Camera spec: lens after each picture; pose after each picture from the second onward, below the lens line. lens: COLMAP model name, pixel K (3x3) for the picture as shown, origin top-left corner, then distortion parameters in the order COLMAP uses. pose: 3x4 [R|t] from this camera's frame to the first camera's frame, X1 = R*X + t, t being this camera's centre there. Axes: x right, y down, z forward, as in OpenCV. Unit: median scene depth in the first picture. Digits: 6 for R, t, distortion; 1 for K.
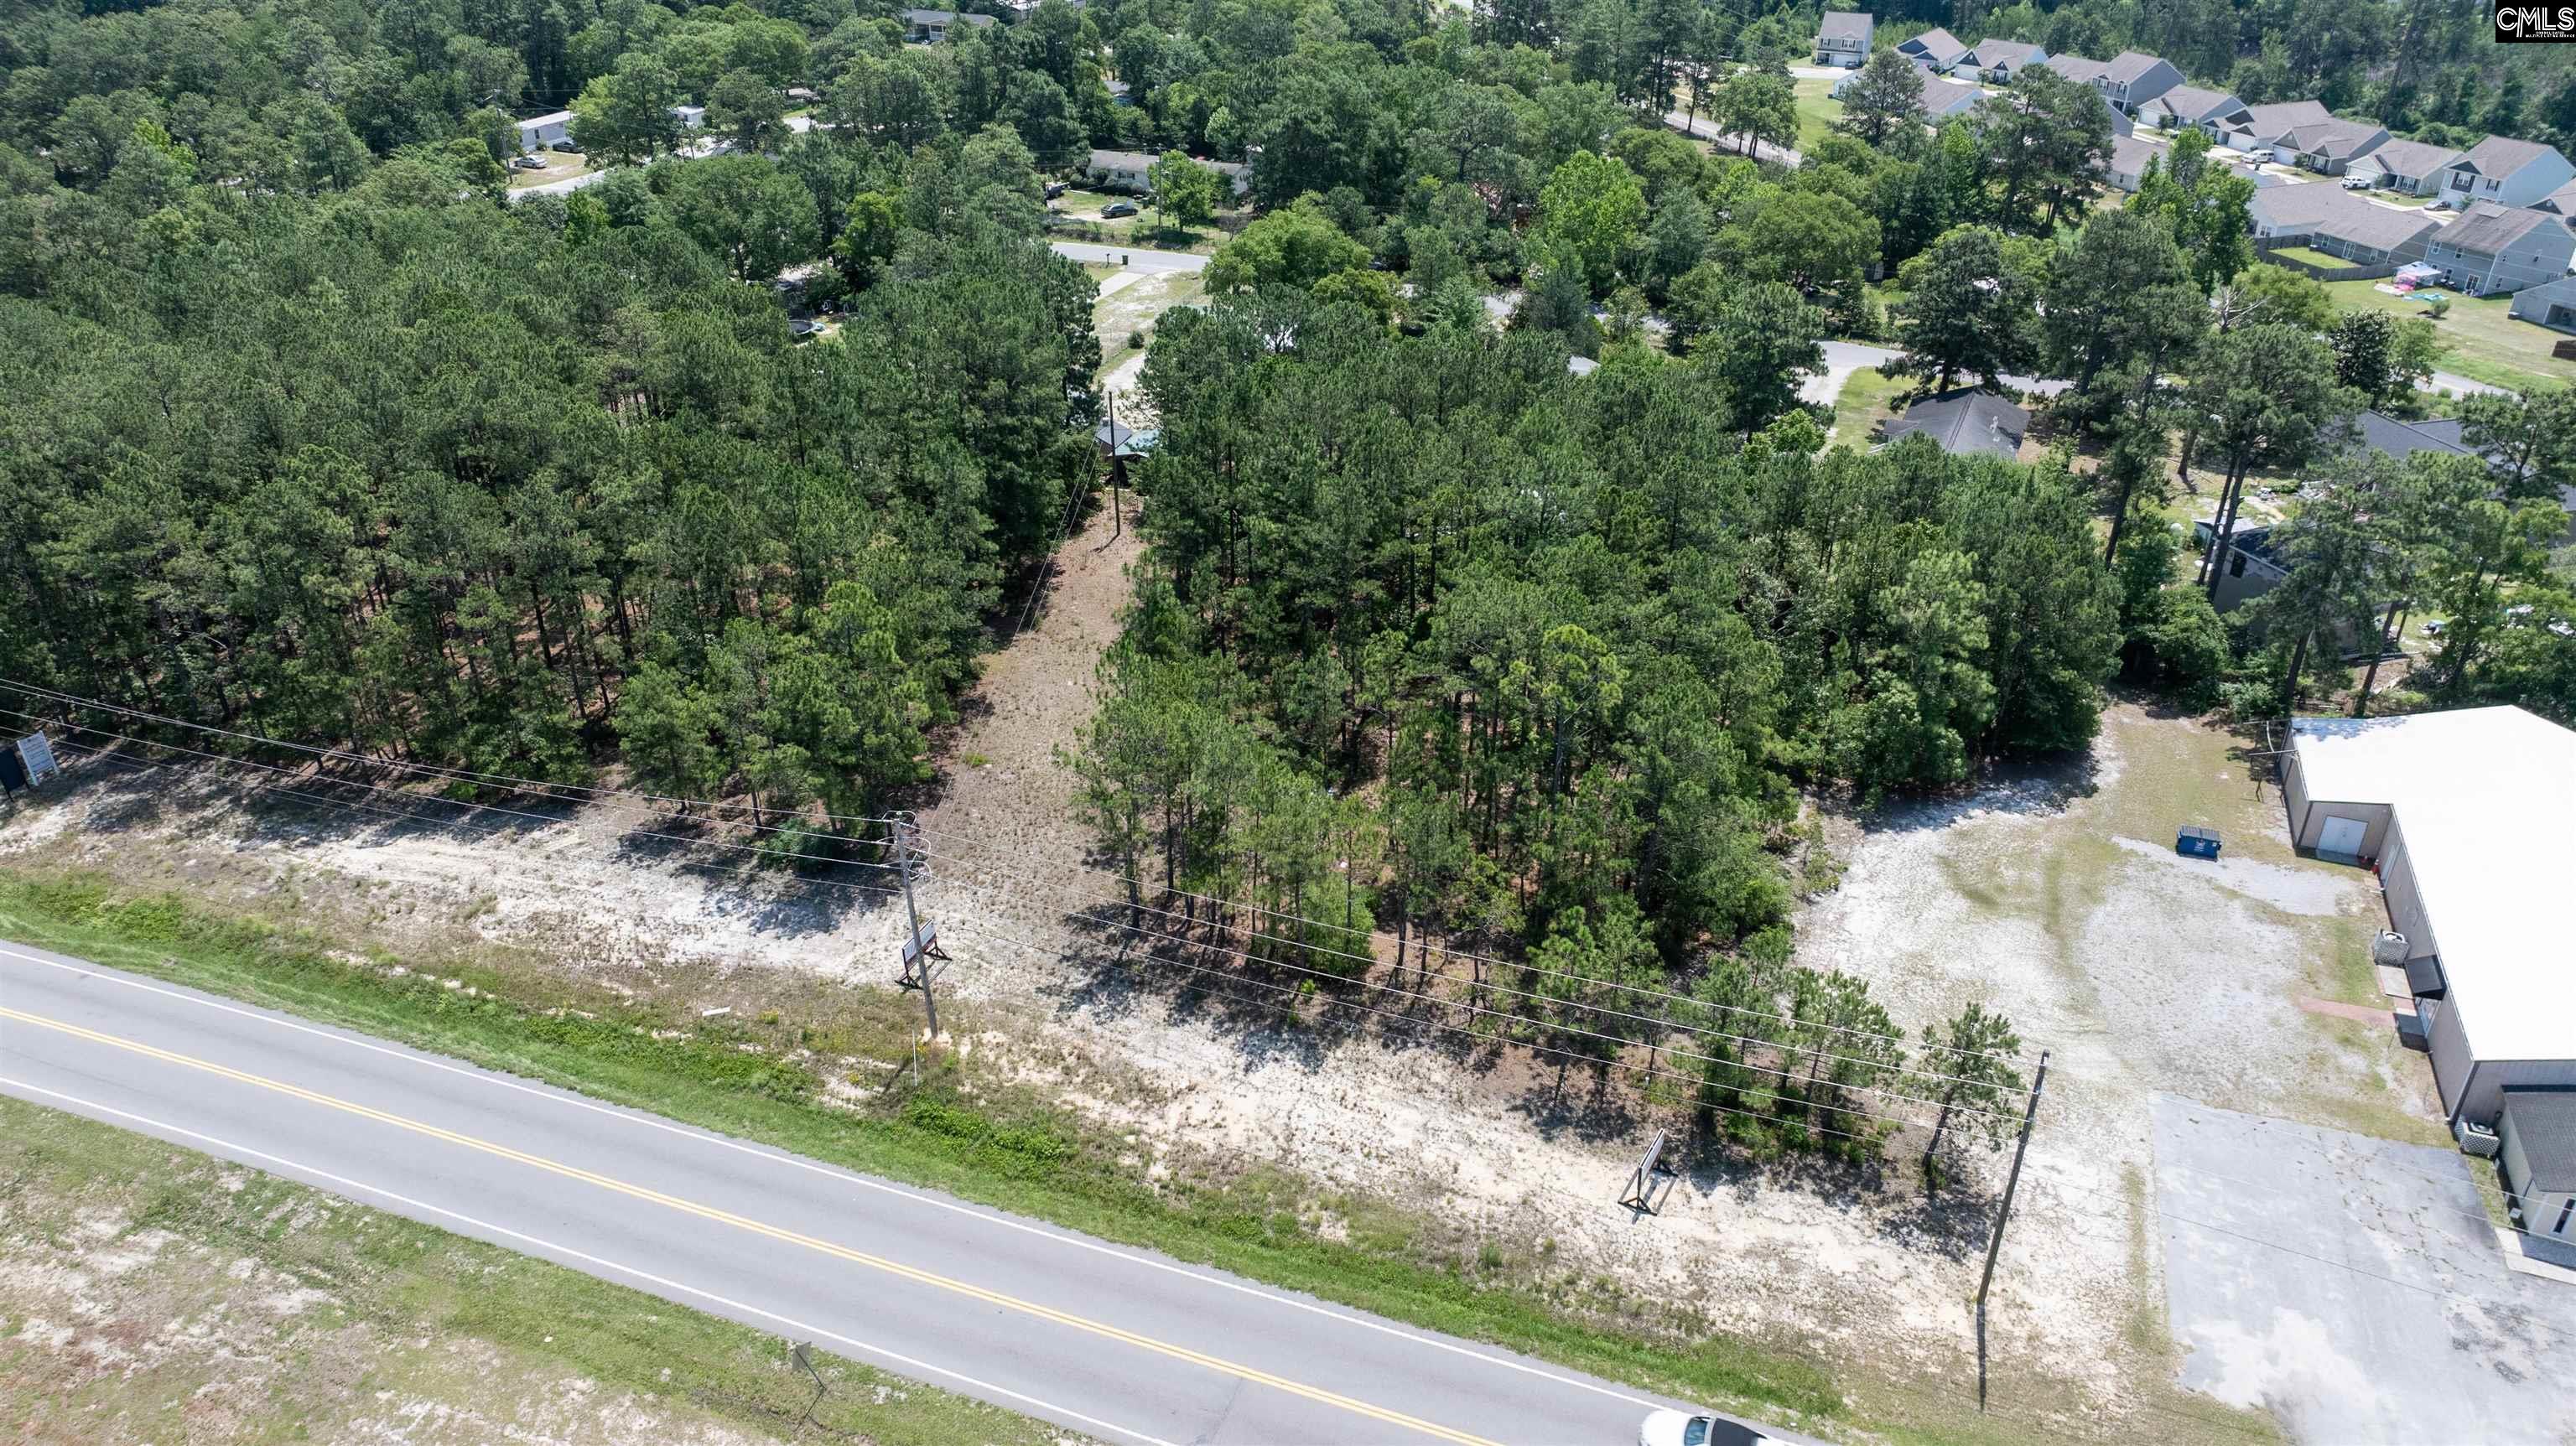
lens RADIAL K [[1831.4, 0, 1292.4], [0, 1831.4, 685.4], [0, 0, 1]] dist [-0.012798, -0.005245]
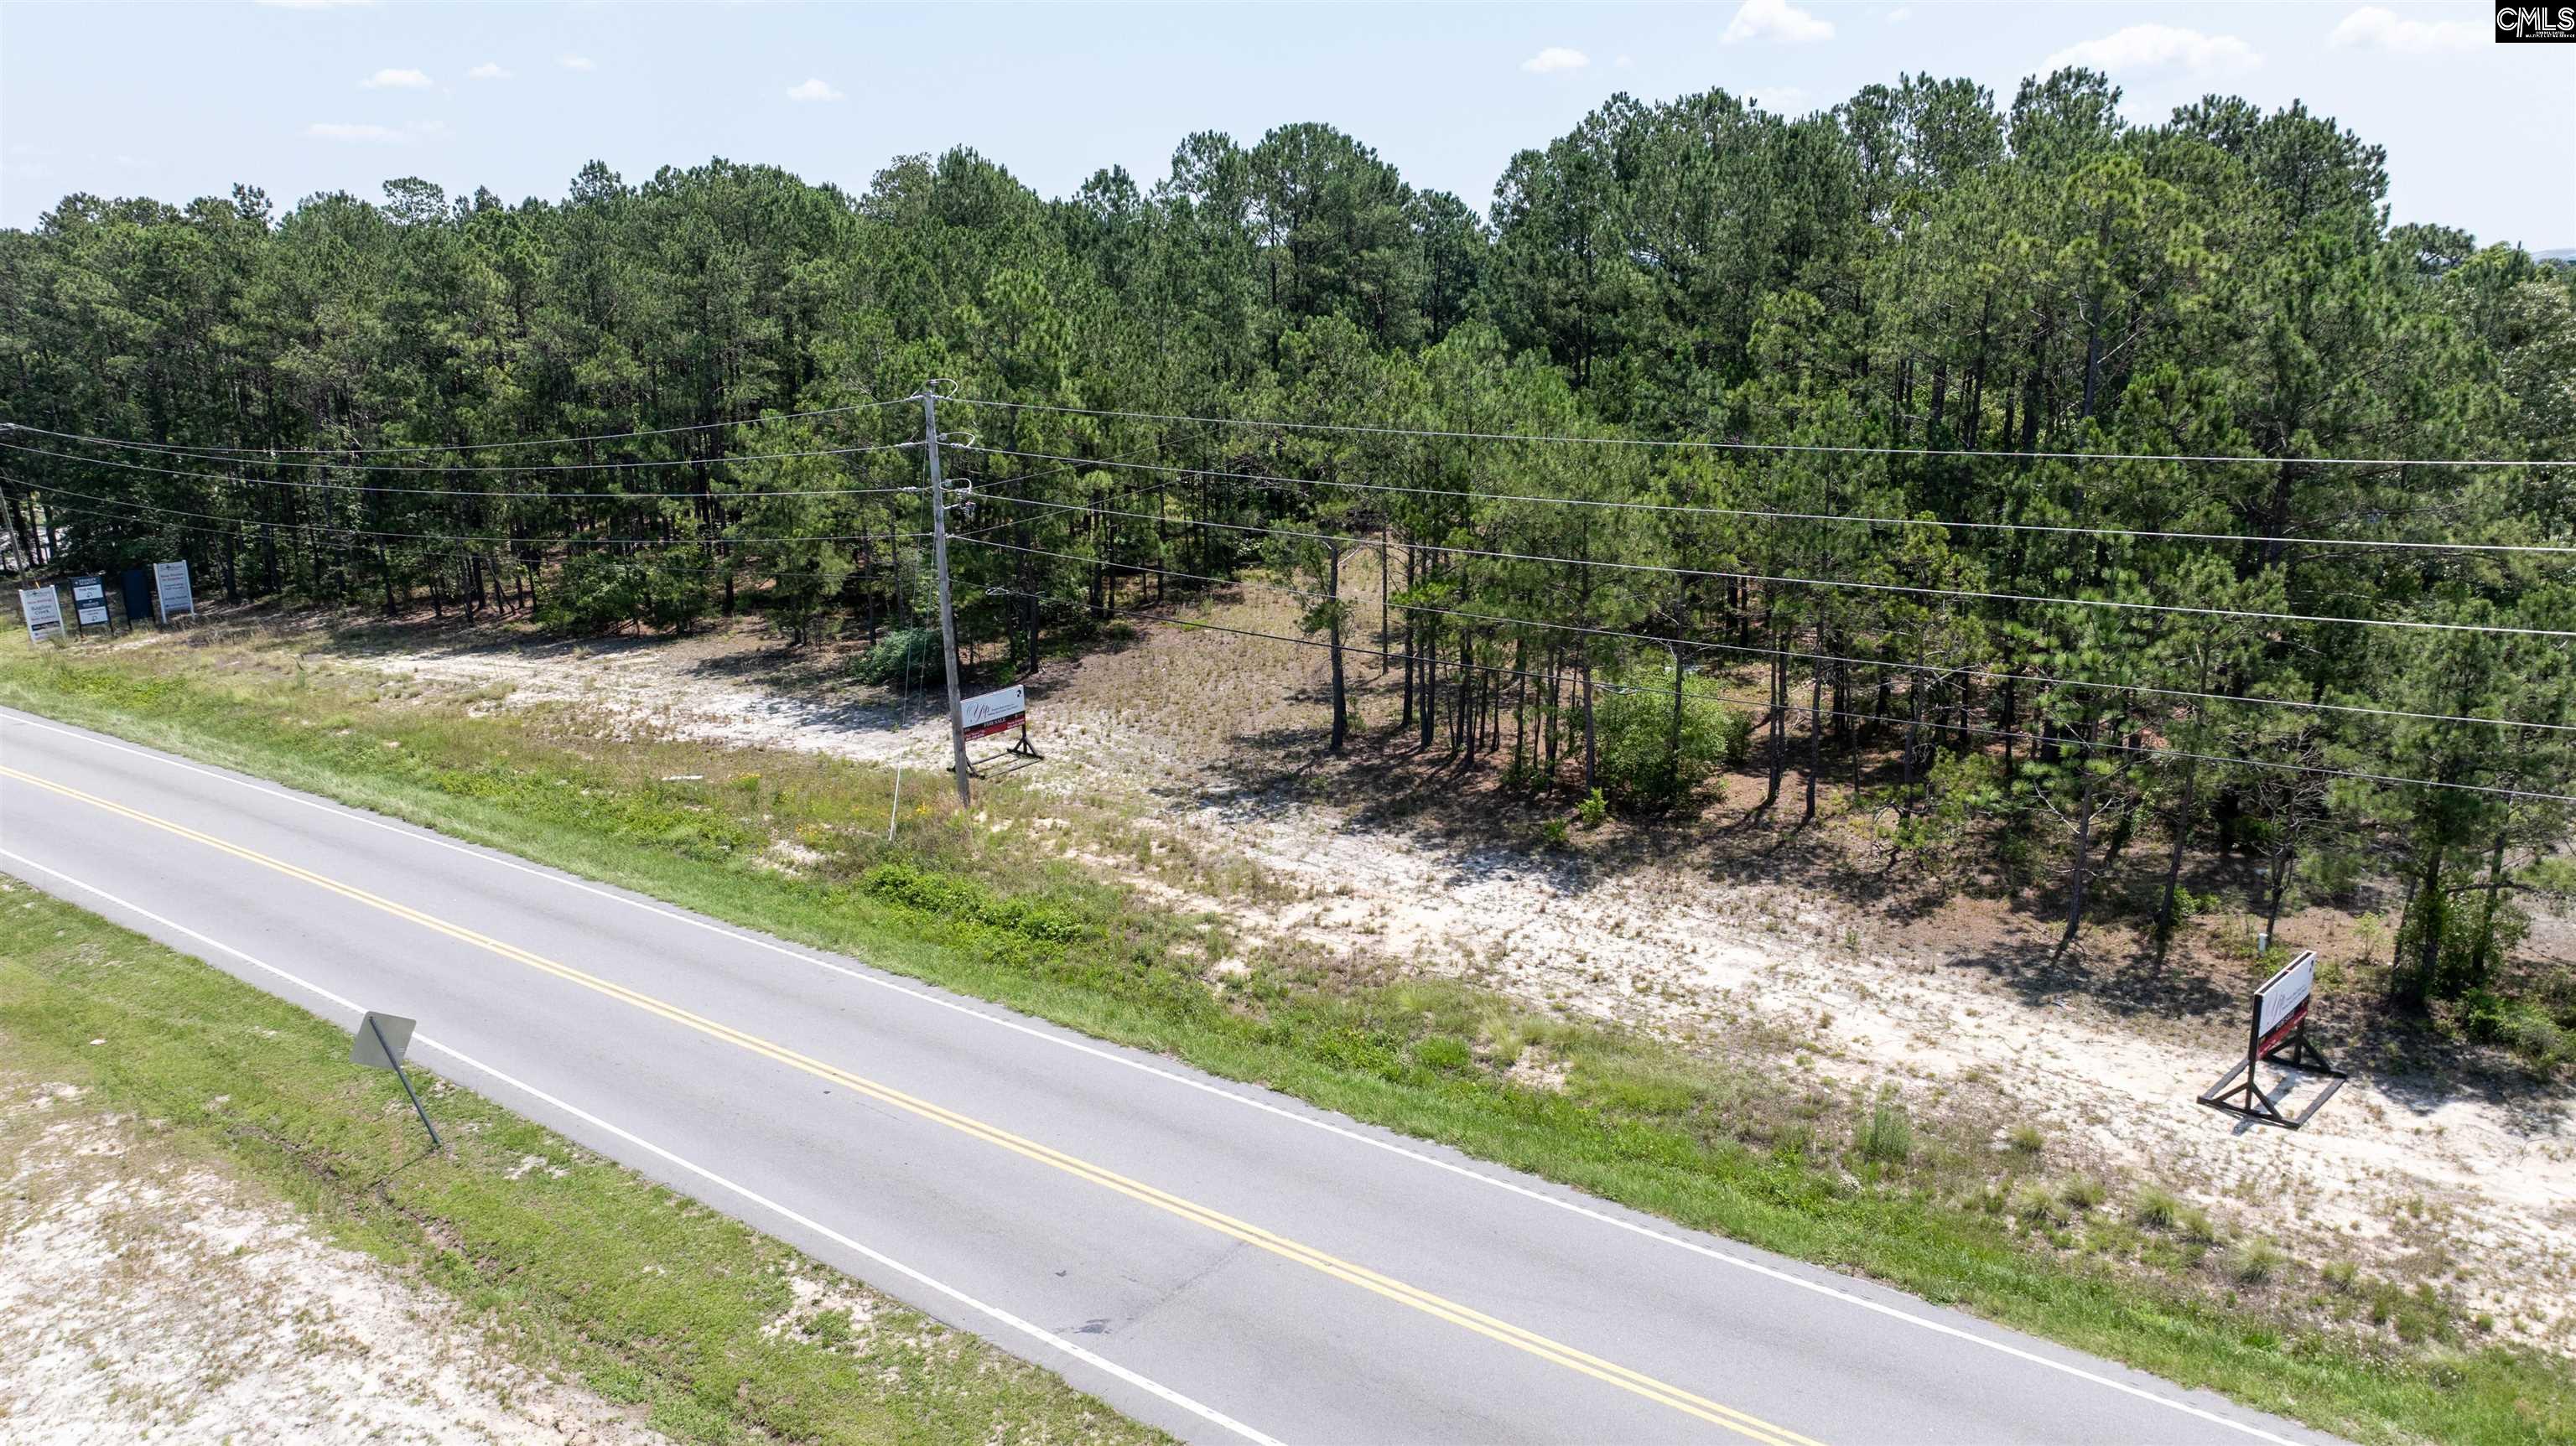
lens RADIAL K [[1804.4, 0, 1298.4], [0, 1804.4, 723.2], [0, 0, 1]] dist [-0.032729, 0.029052]
pose [[0.959779, 0.070908, -0.271656, 0.078712], [-0.133319, 0.966638, -0.218715, 0.306533], [0.247084, 0.246135, 0.937212, 0.504773]]
